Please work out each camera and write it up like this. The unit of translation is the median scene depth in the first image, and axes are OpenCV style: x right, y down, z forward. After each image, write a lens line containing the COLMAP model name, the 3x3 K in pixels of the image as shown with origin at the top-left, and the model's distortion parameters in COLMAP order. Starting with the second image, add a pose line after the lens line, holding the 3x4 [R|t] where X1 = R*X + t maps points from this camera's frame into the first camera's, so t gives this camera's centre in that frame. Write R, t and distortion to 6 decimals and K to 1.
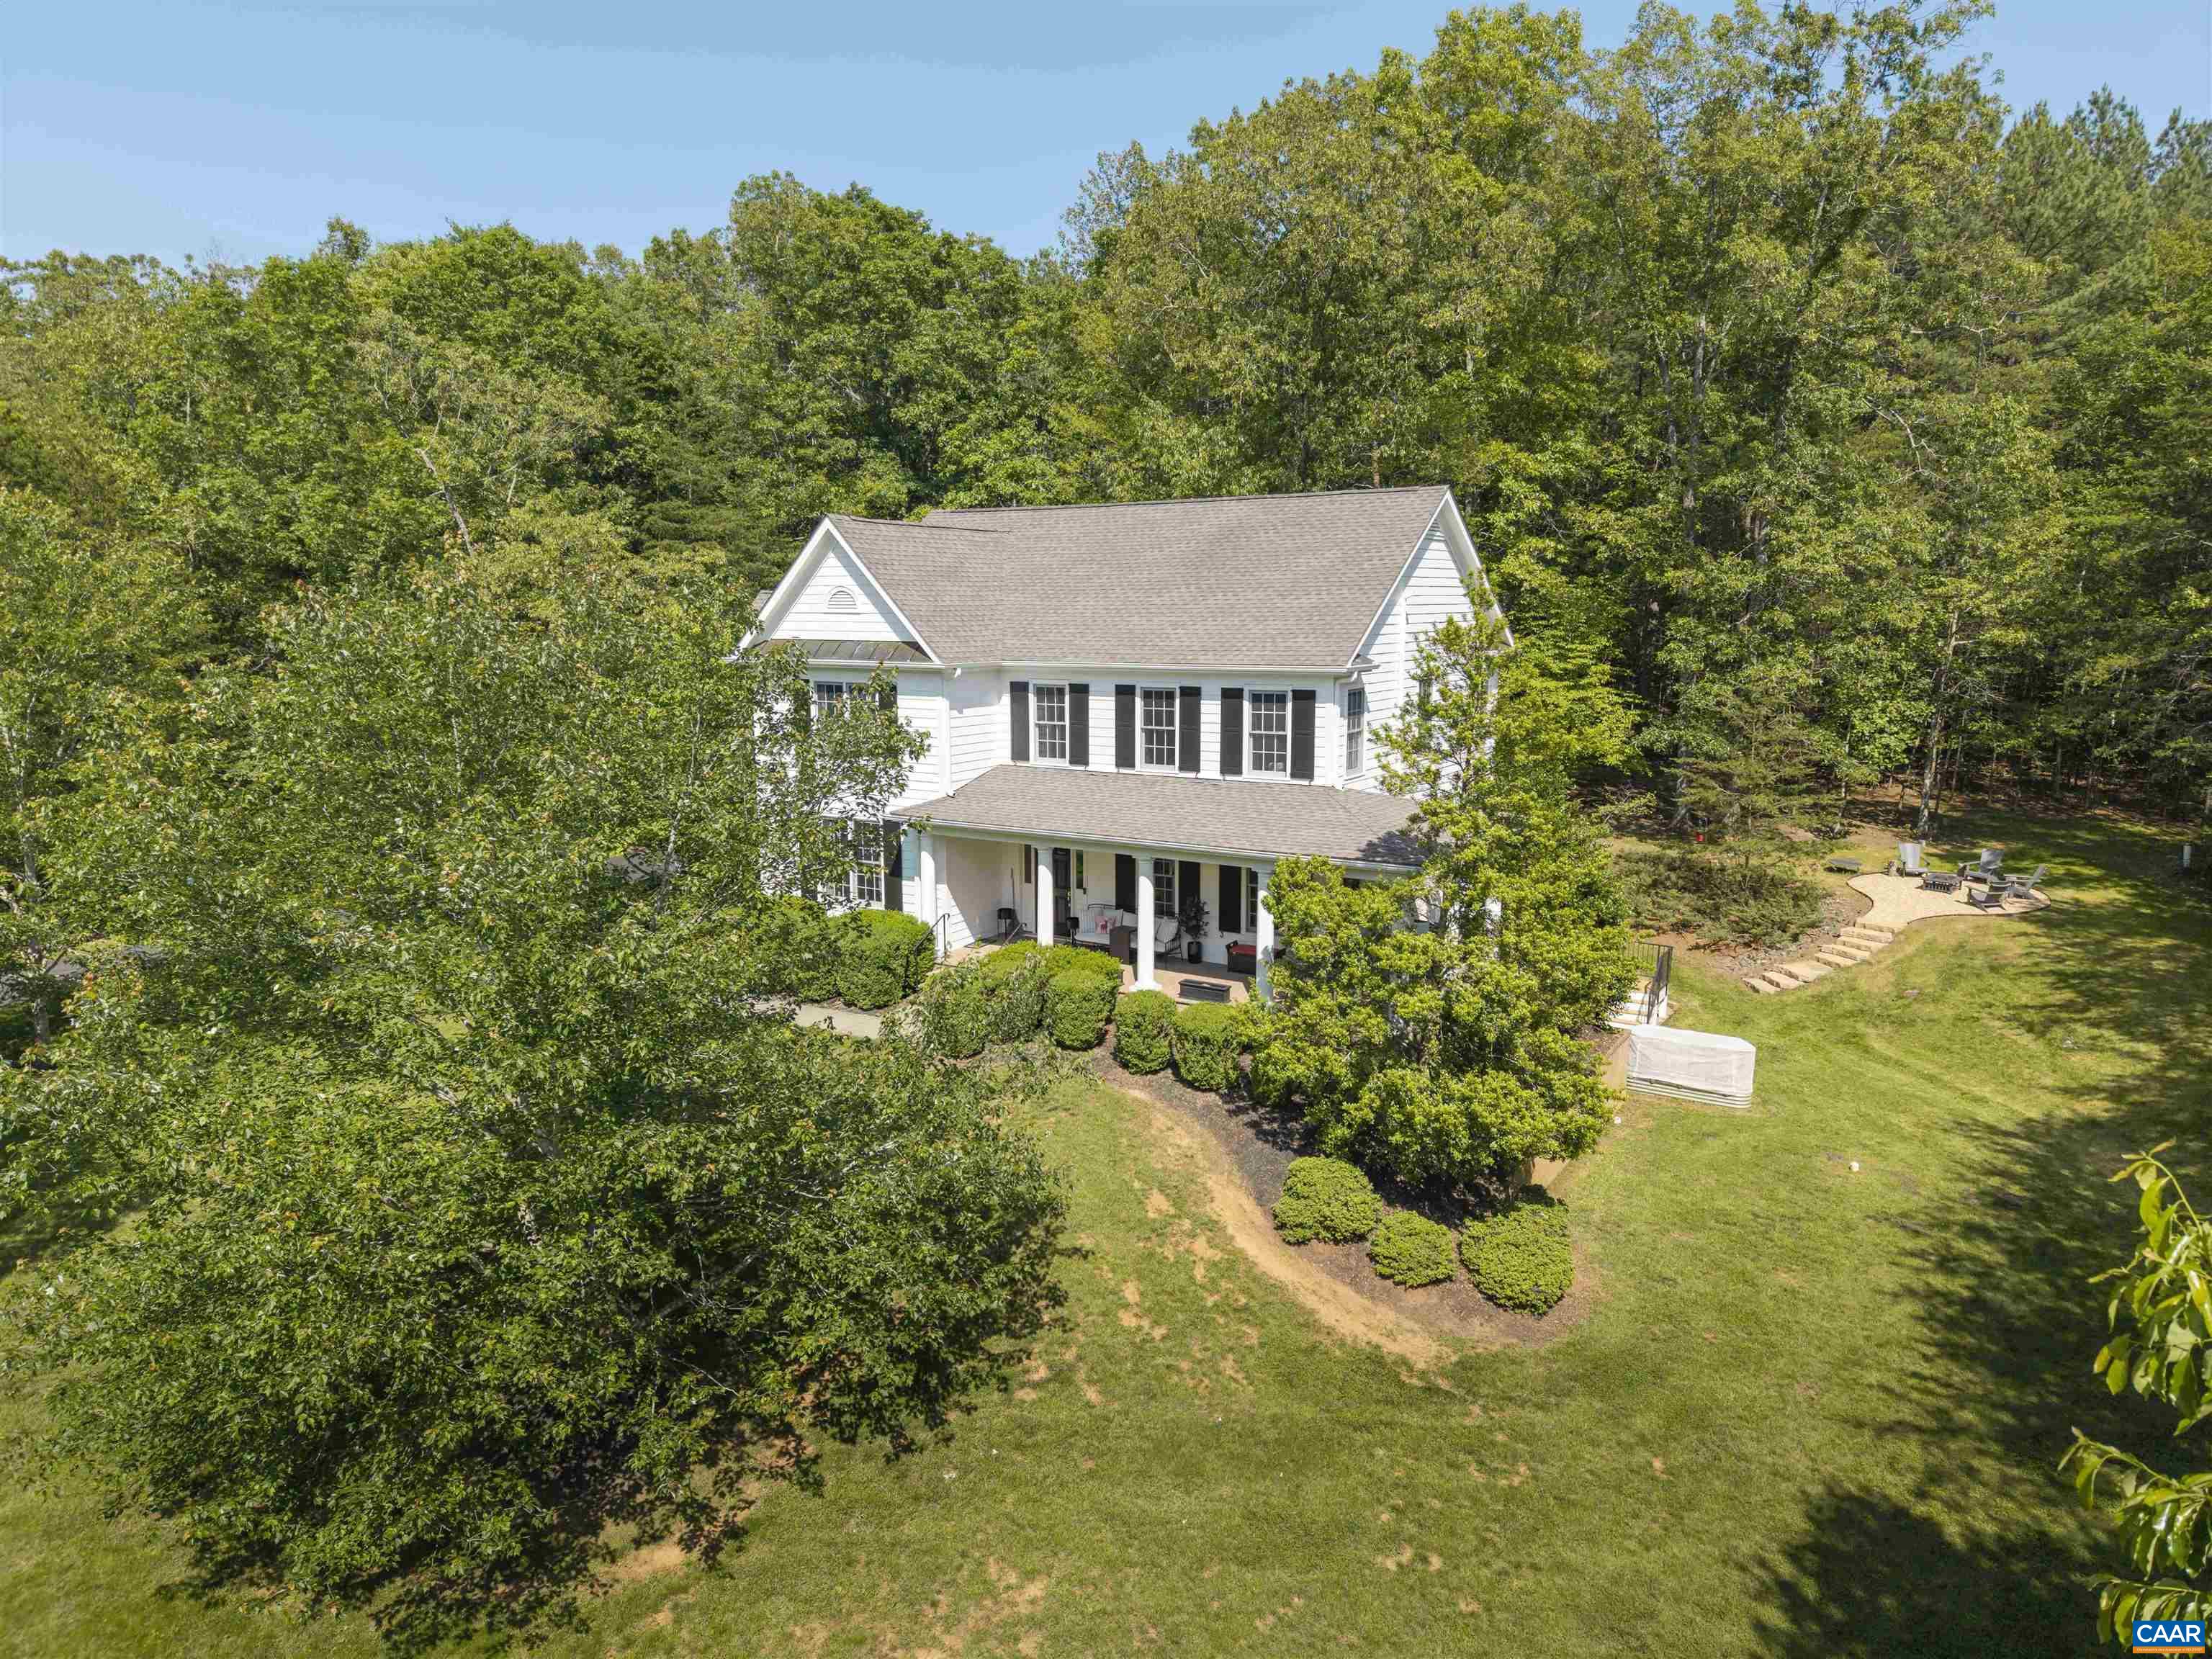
lens RADIAL K [[1450.5, 0, 1103.3], [0, 1450.5, 855.8], [0, 0, 1]] dist [0.032799, -0.061345]
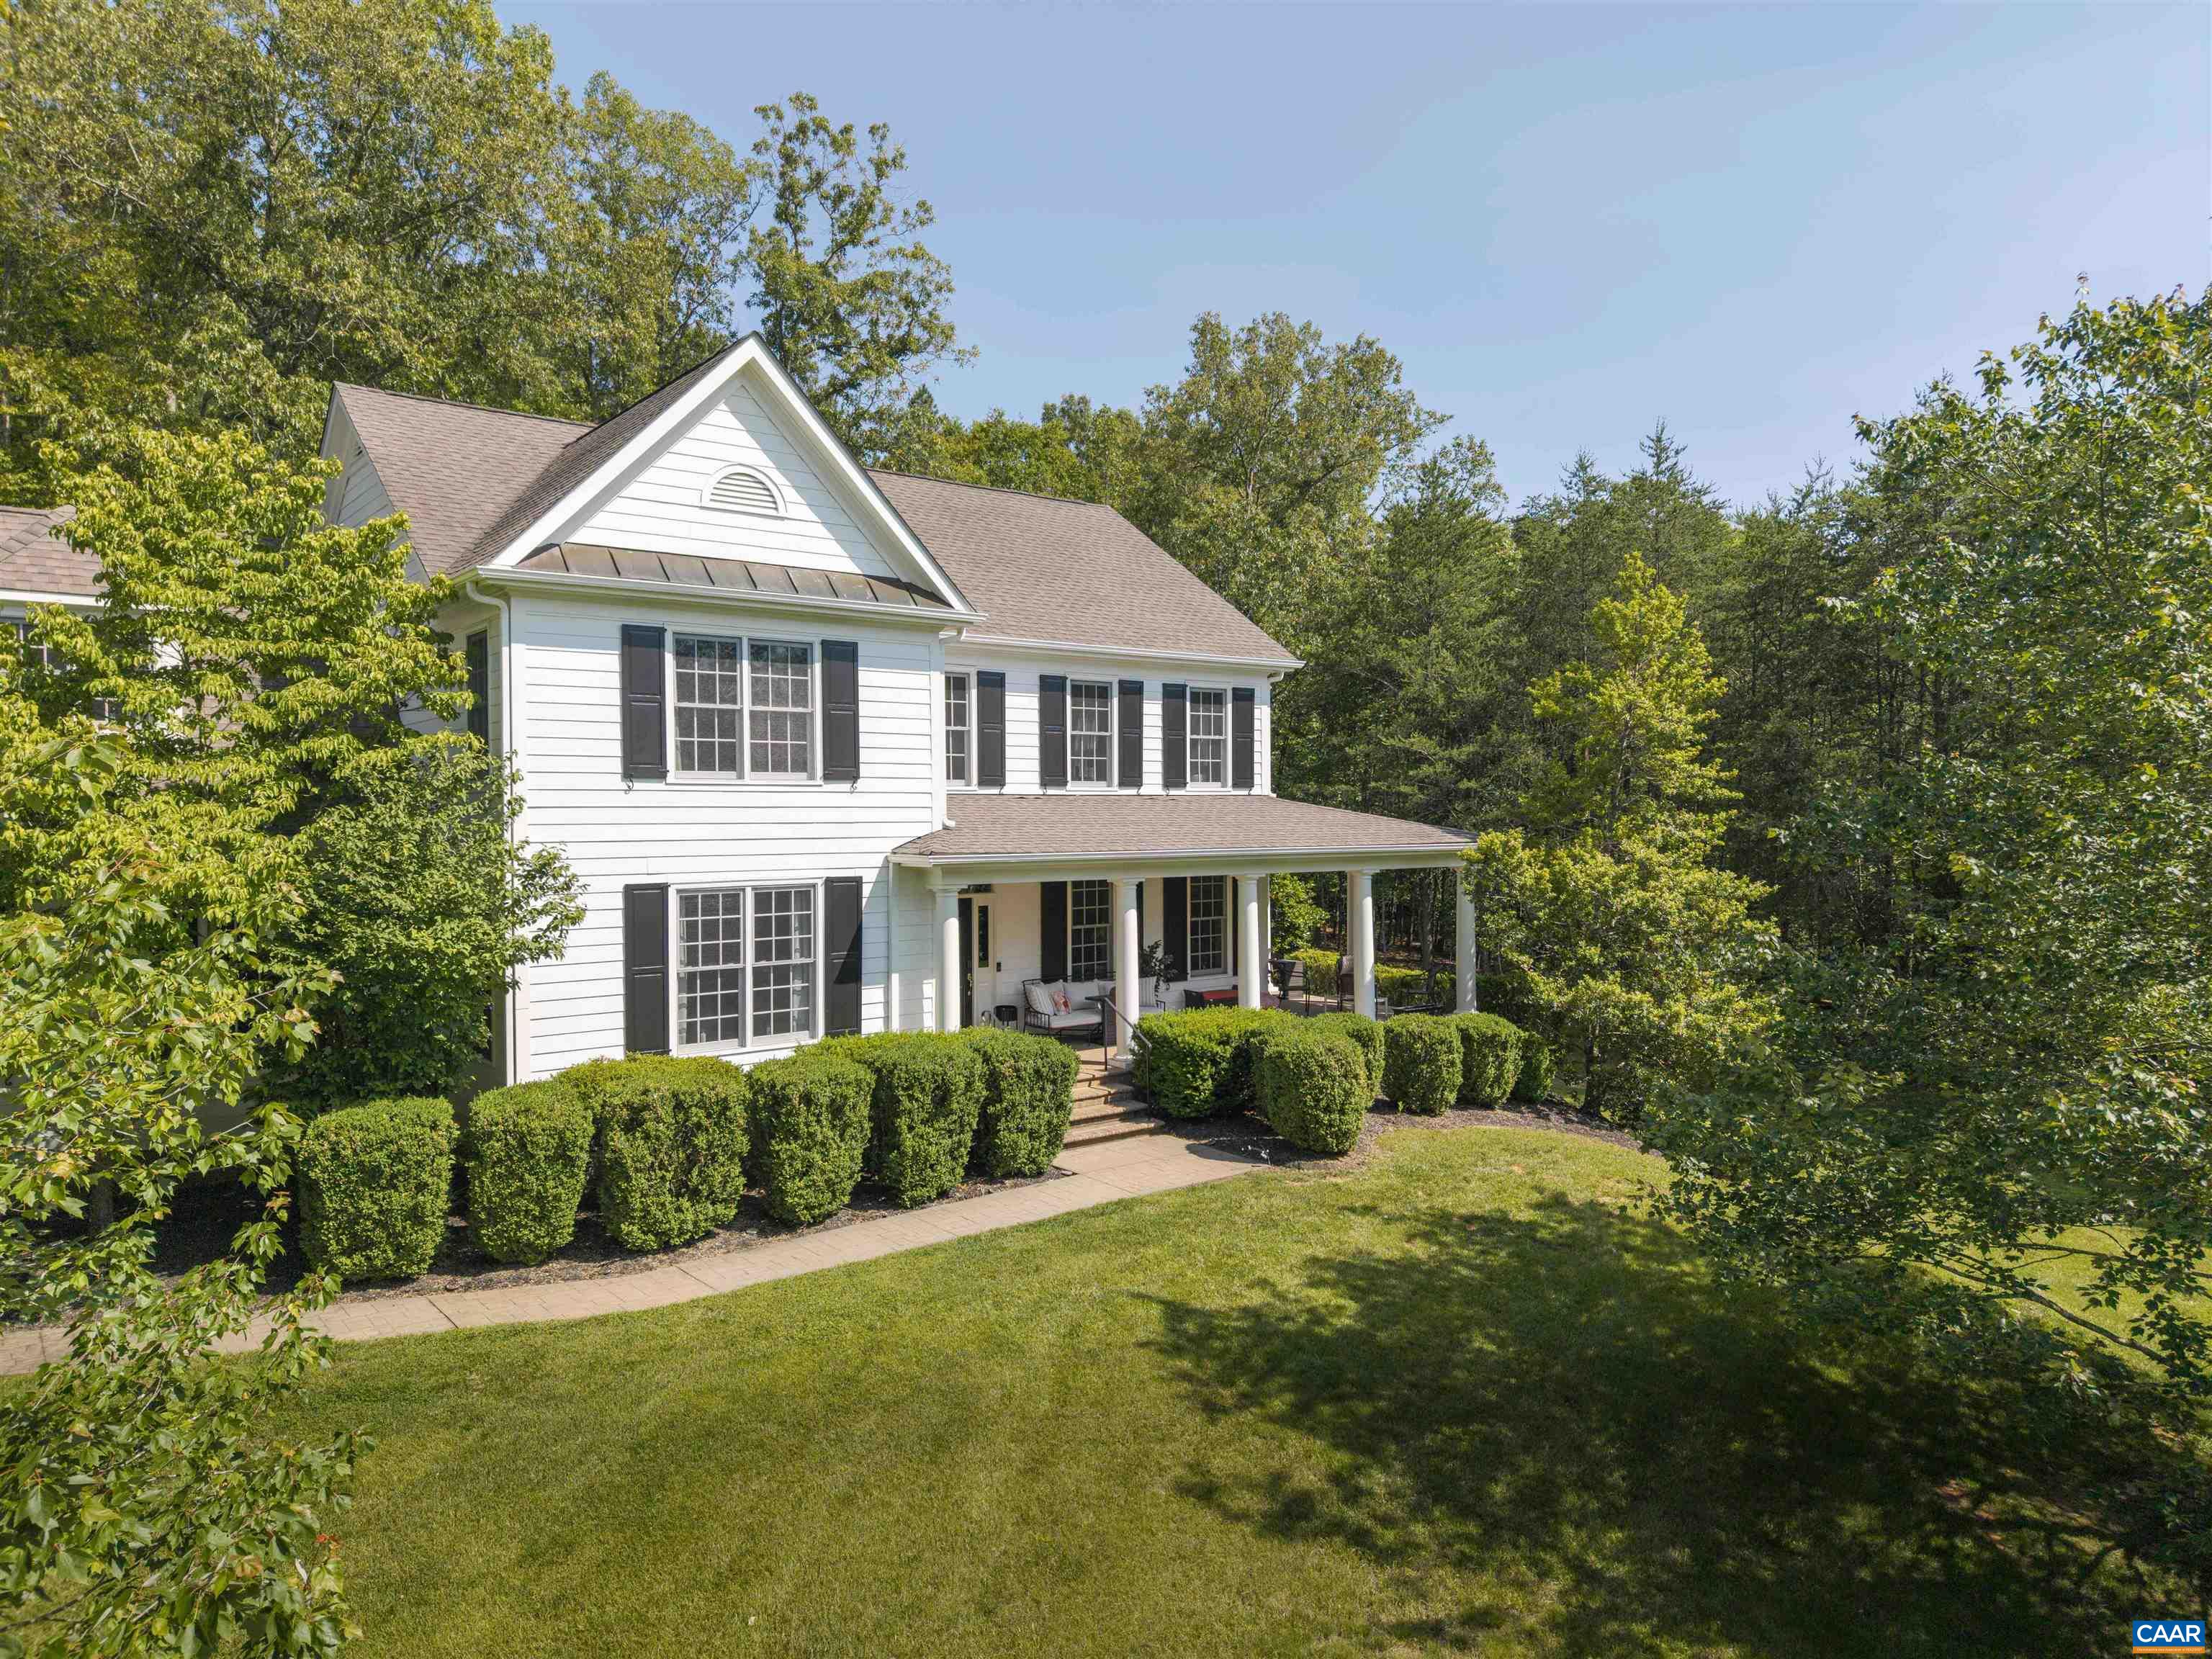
lens RADIAL K [[1441.4, 0, 1103.9], [0, 1441.4, 842.5], [0, 0, 1]] dist [0.003333, 0.000493]
pose [[0.349373, -0.019911, 0.936772, -0.687364], [0.154614, 0.987294, -0.036679, -0.001478], [-0.924139, 0.157653, 0.348013, 0.742739]]
